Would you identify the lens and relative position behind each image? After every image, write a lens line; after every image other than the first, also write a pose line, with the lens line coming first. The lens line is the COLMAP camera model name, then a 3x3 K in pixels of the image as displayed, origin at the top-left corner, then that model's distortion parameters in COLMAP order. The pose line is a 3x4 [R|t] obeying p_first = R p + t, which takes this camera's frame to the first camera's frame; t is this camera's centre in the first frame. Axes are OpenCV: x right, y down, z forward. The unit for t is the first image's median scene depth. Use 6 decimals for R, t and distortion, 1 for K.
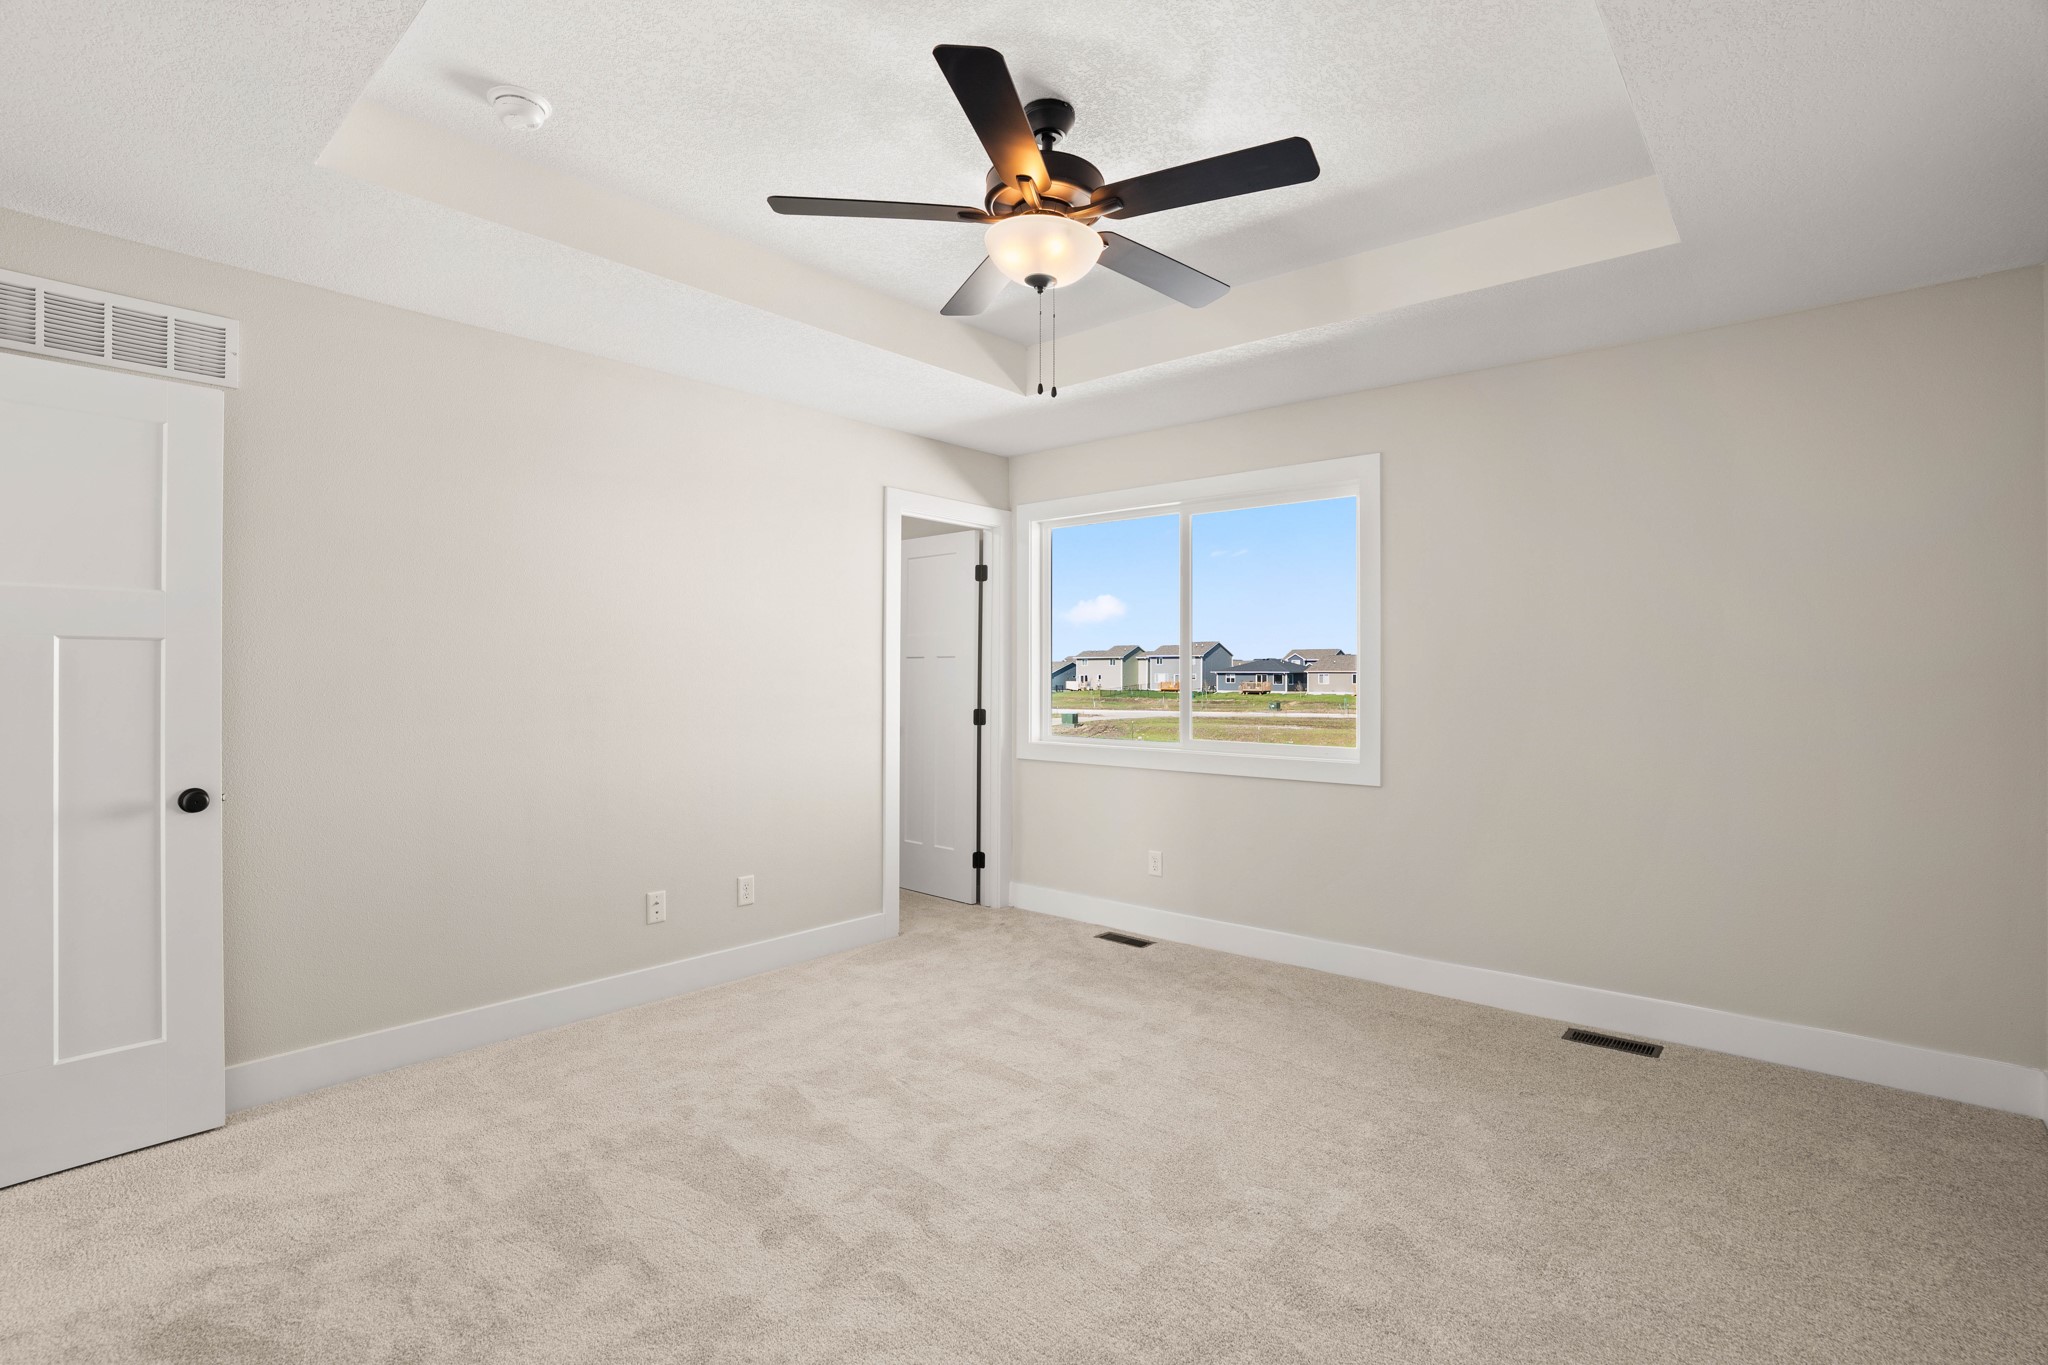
lens RADIAL K [[955.7, 0, 1029.7], [0, 955.7, 667.4], [0, 0, 1]] dist [-0.060621, 0.019339]
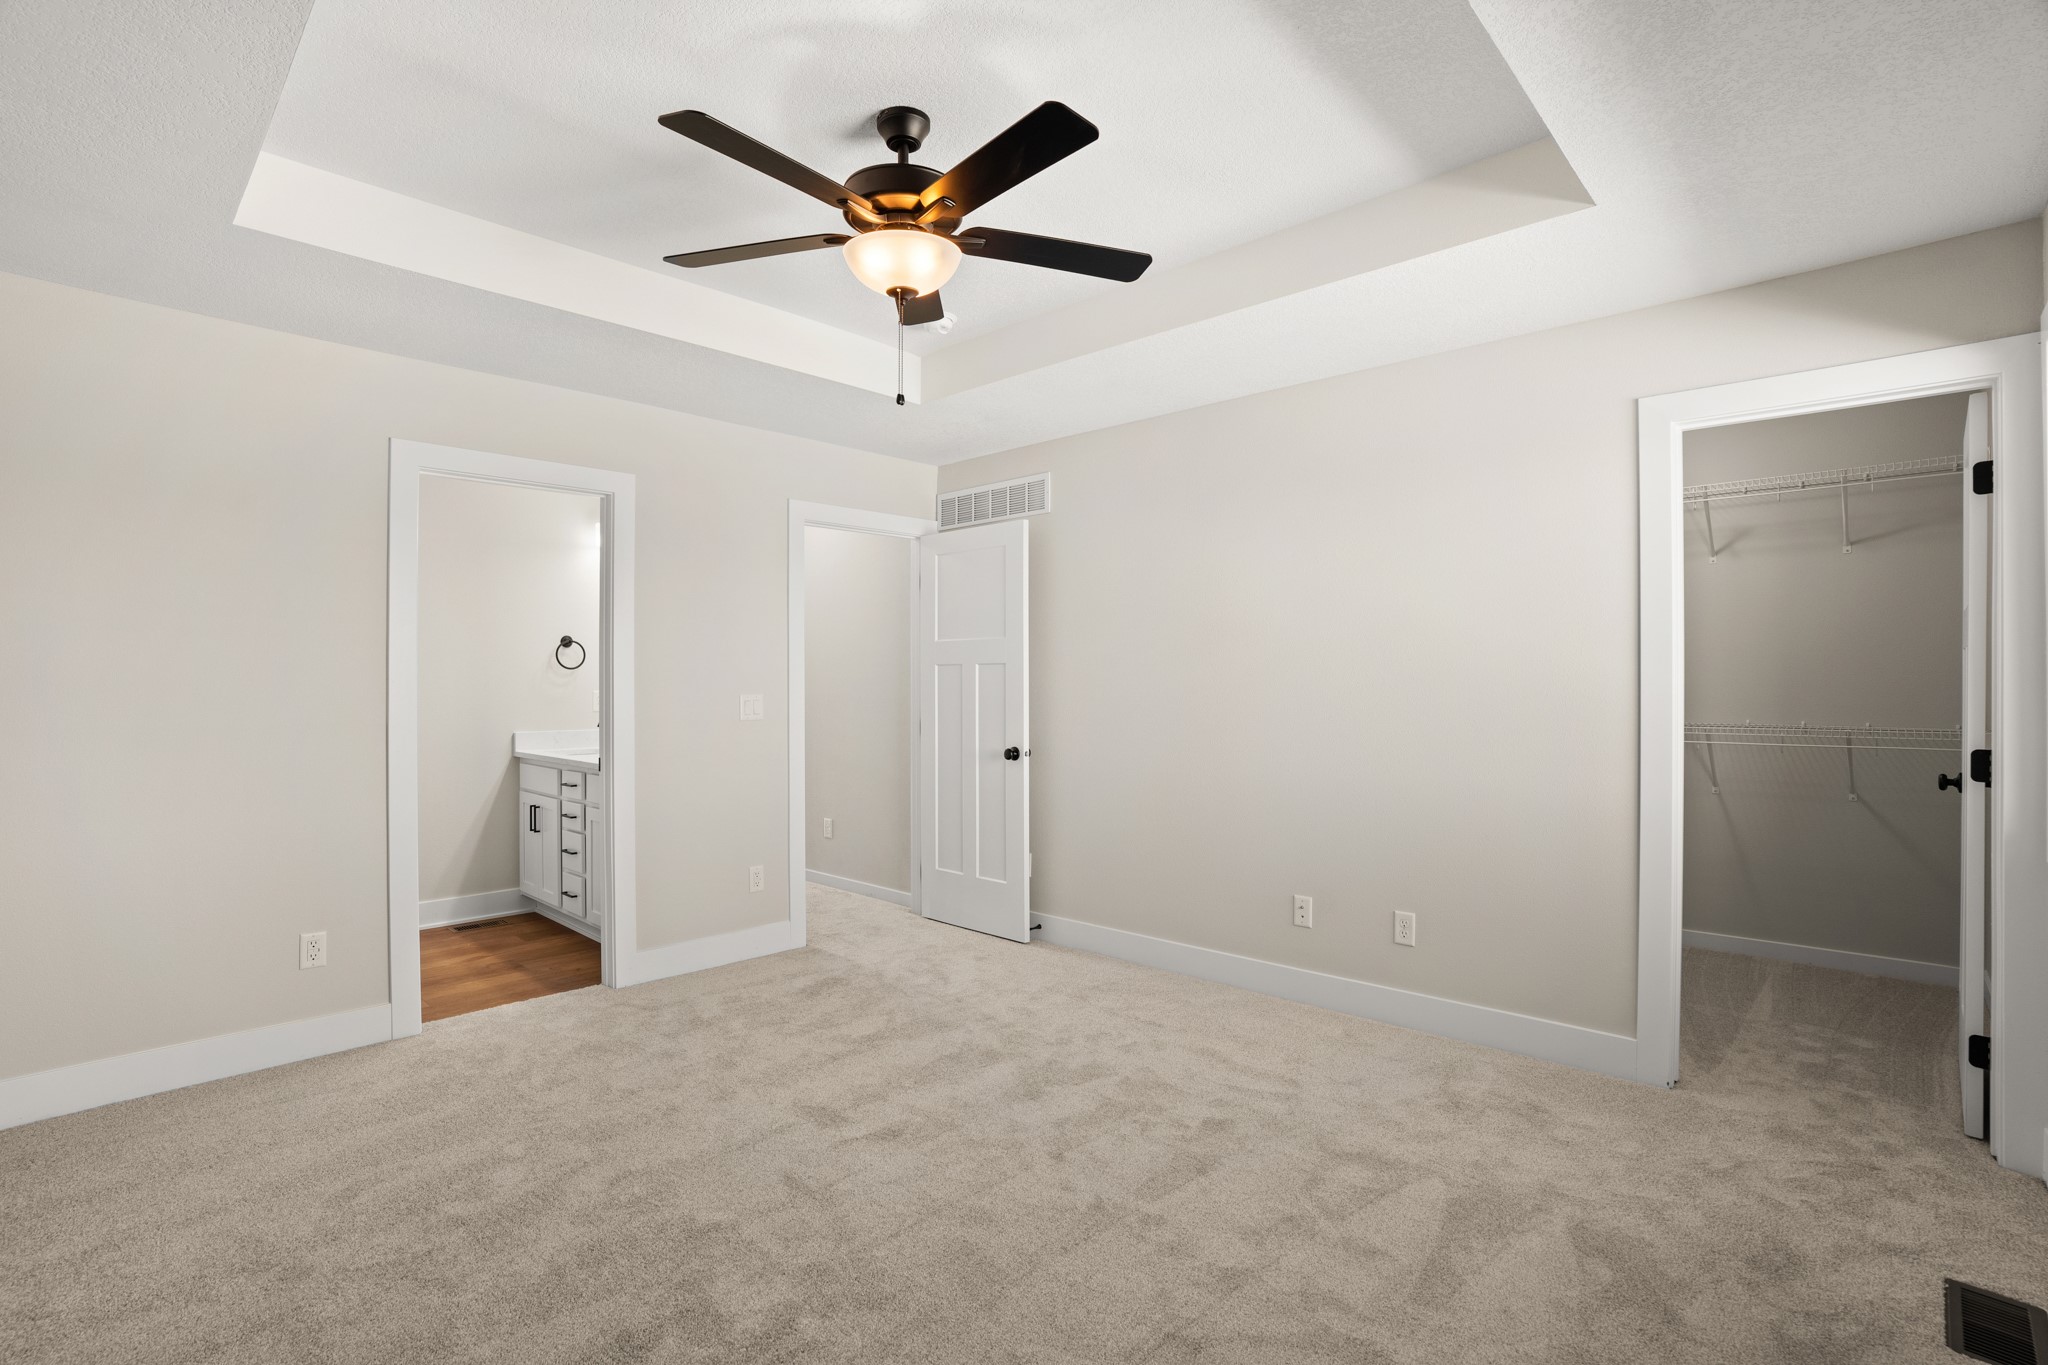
lens RADIAL K [[955.7, 0, 1009.0], [0, 955.7, 675.7], [0, 0, 1]] dist [-0.060621, 0.019339]
pose [[-0.050133, -0.007715, -0.998713, 0.637641], [0.008578, 0.999930, -0.008155, 0.005389], [0.998706, -0.008975, -0.050064, 0.733118]]
